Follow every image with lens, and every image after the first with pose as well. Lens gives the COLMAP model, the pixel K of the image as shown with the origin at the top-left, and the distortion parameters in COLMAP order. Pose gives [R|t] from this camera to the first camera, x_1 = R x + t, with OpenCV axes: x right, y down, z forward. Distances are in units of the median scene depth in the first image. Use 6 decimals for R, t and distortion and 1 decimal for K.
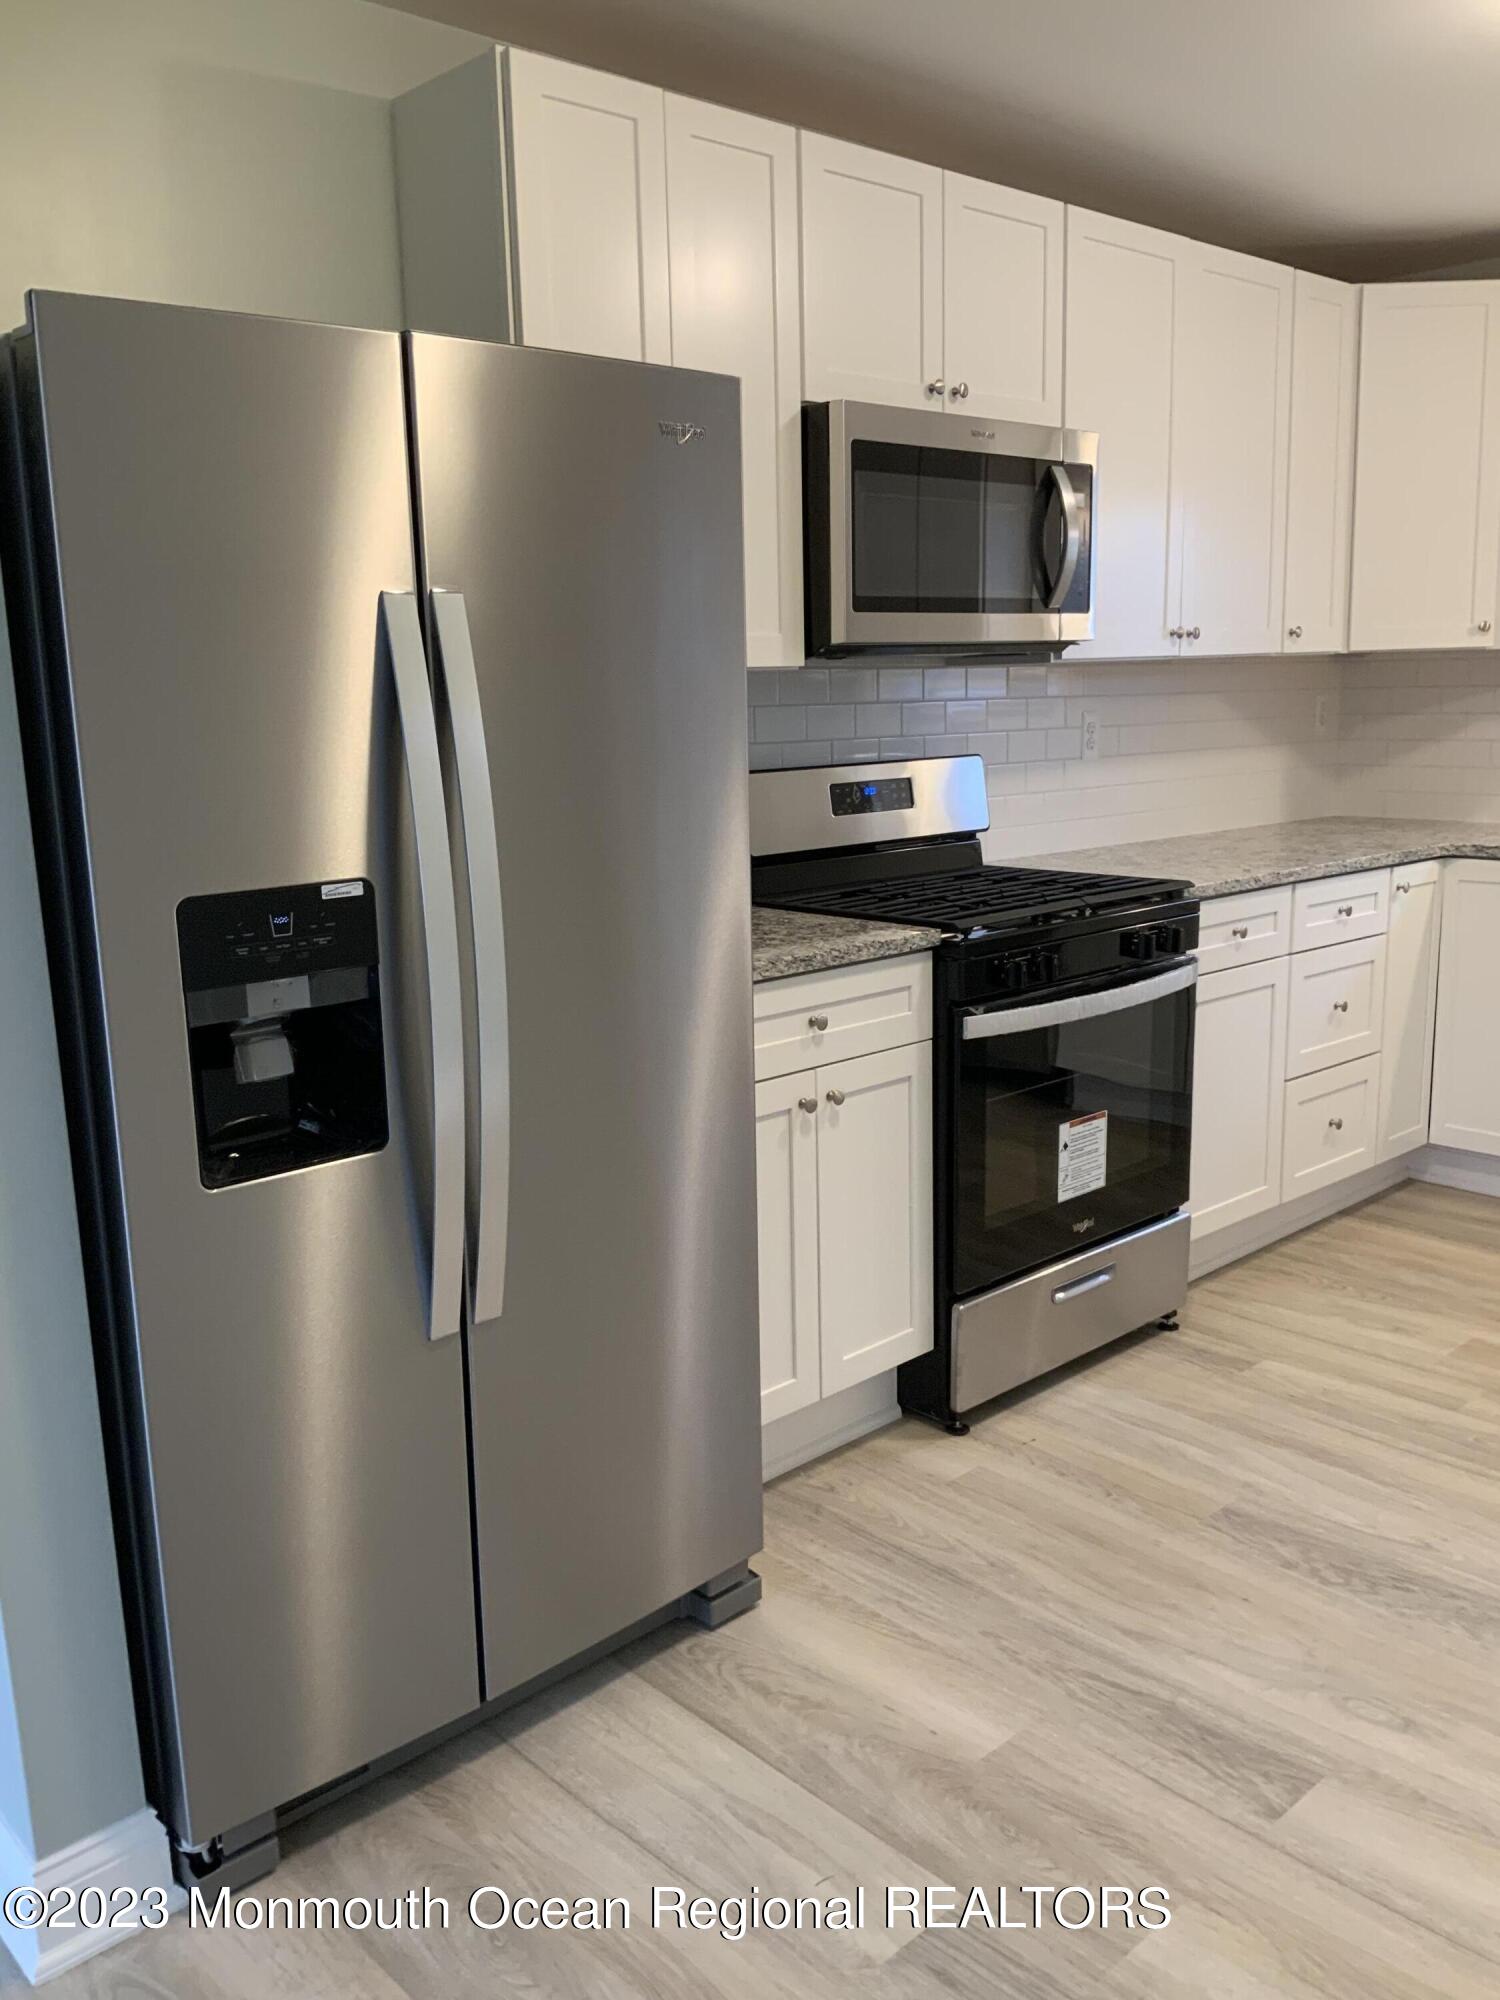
lens RADIAL K [[1669.6, 0, 746.3], [0, 1669.6, 999.8], [0, 0, 1]] dist [0.122923, -0.253432]
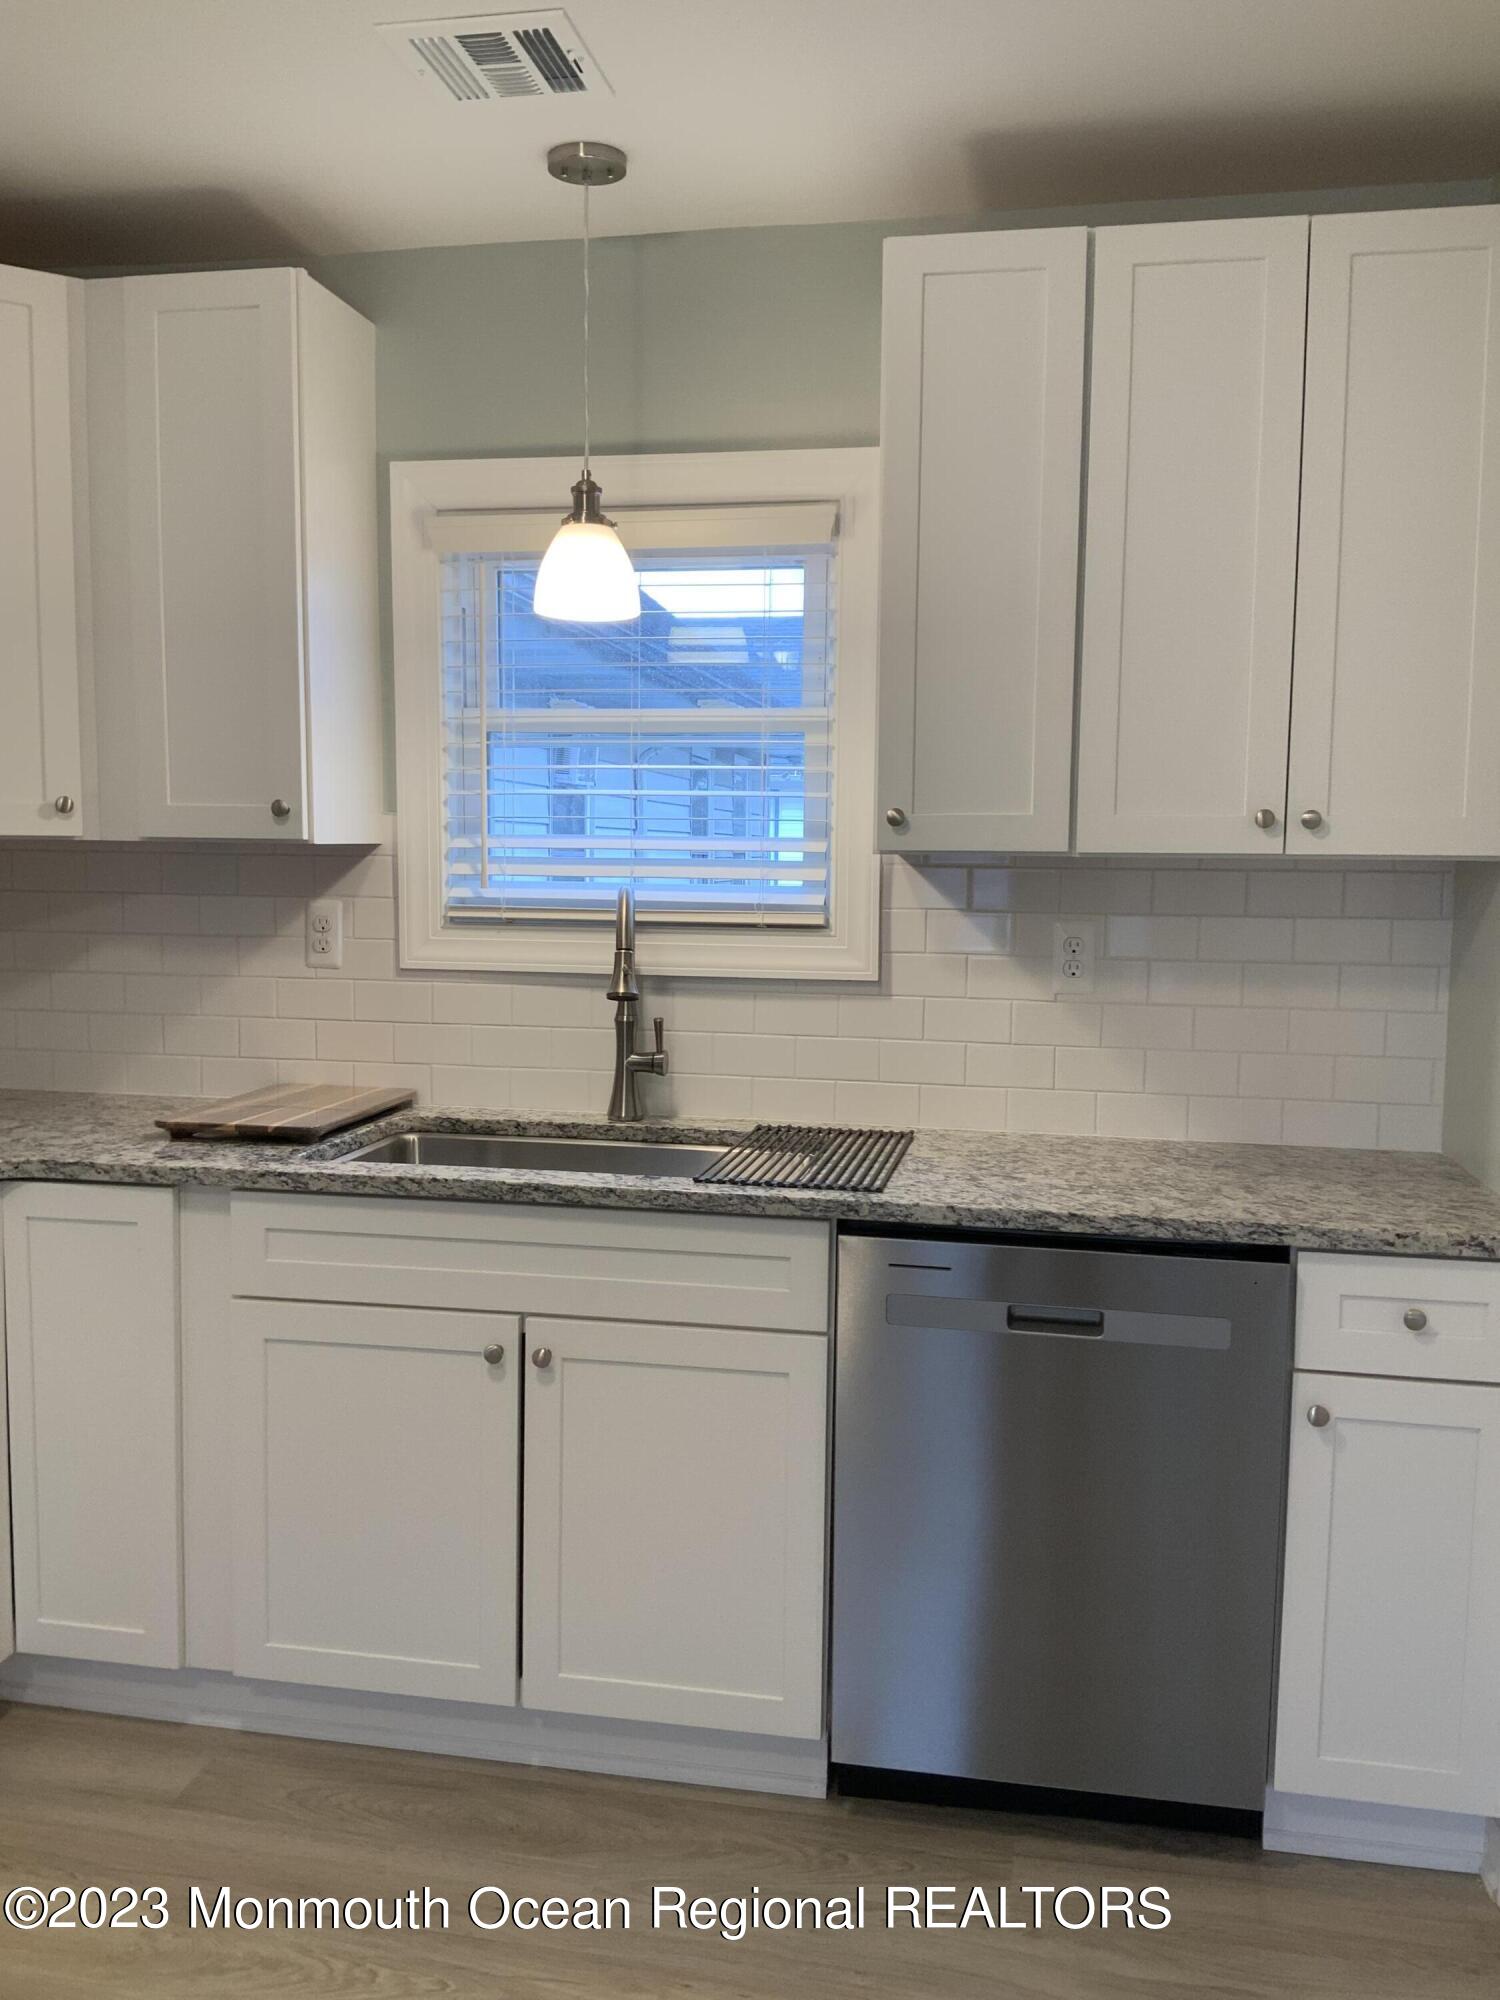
lens RADIAL K [[1669.6, 0, 746.3], [0, 1669.6, 999.8], [0, 0, 1]] dist [0.122923, -0.253432]
pose [[0.810612, -0.021142, 0.585202, 0.338311], [0.079604, 0.994050, -0.074354, -0.100145], [-0.580148, 0.106857, 0.807471, 0.434382]]
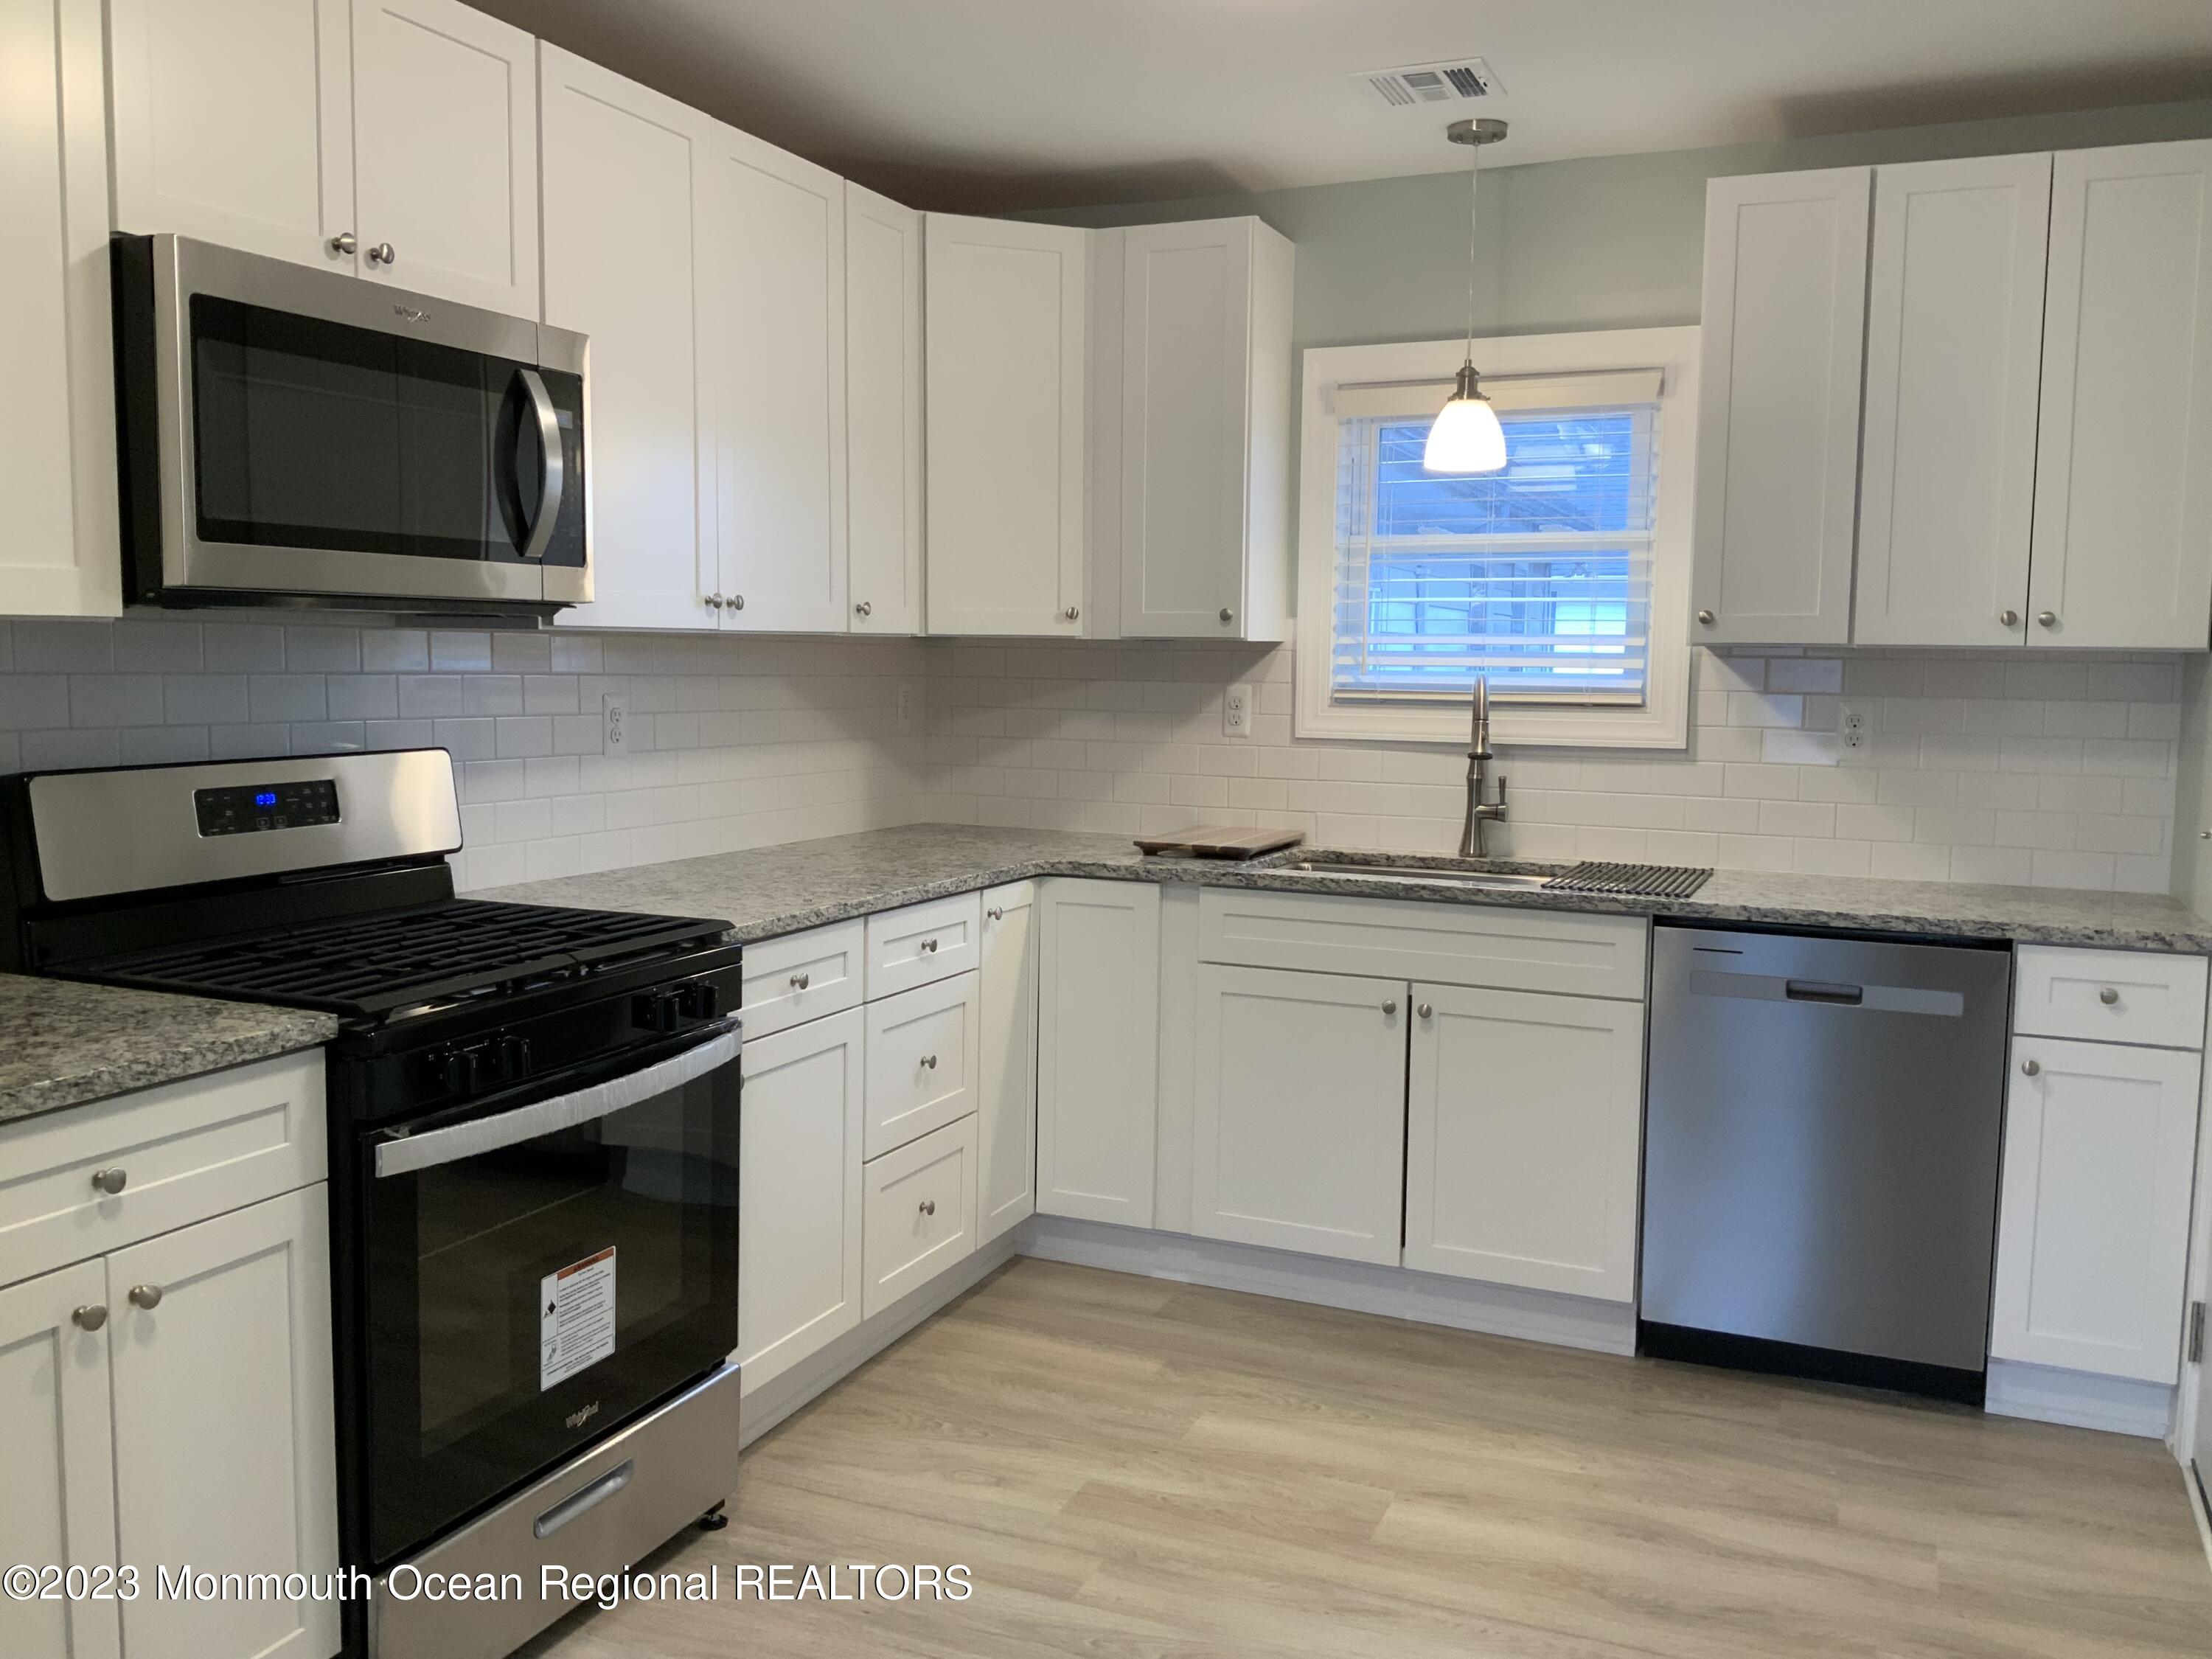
lens RADIAL K [[1846.6, 0, 1097.2], [0, 1846.6, 829.7], [0, 0, 1]] dist [0.122923, -0.253432]
pose [[0.916703, -0.003444, 0.399555, 0.078357], [0.040565, 0.995598, -0.084488, -0.032666], [-0.397505, 0.093659, 0.912808, 0.157739]]
